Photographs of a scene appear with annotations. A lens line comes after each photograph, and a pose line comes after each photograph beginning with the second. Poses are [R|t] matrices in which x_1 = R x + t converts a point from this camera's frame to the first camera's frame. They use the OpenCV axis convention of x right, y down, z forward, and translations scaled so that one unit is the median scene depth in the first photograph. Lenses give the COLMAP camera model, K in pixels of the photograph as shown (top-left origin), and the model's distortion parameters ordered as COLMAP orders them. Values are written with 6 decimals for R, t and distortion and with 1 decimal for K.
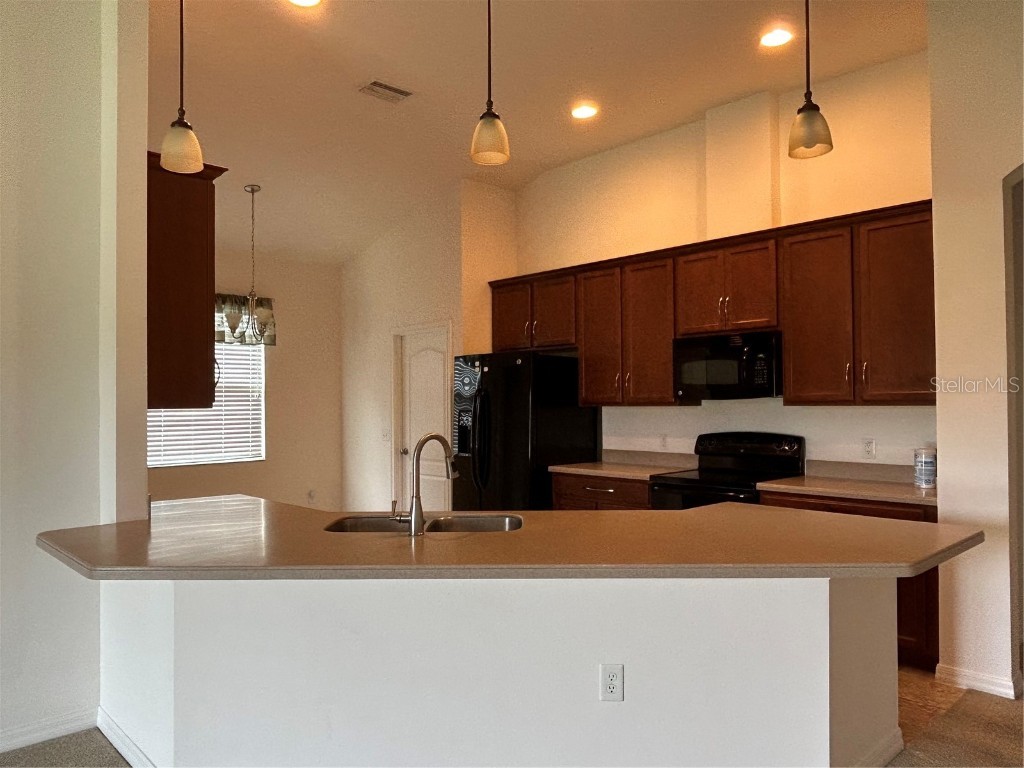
lens RADIAL K [[739.5, 0, 508.6], [0, 739.5, 389.3], [0, 0, 1]] dist [0.012145, -0.003914]
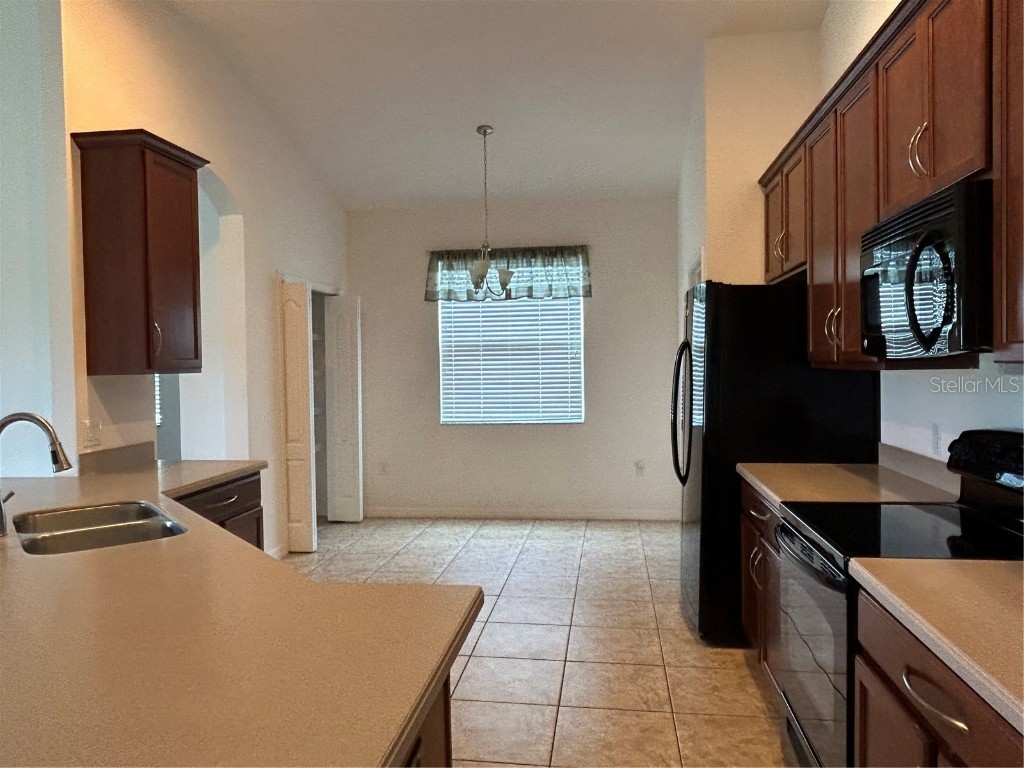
lens RADIAL K [[739.5, 0, 509.9], [0, 739.5, 380.4], [0, 0, 1]] dist [0.012145, -0.003914]
pose [[0.623688, 0.016302, -0.781504, 0.338407], [0.025197, 0.998844, 0.040944, 0.003097], [0.781267, -0.045228, 0.622556, 0.370345]]
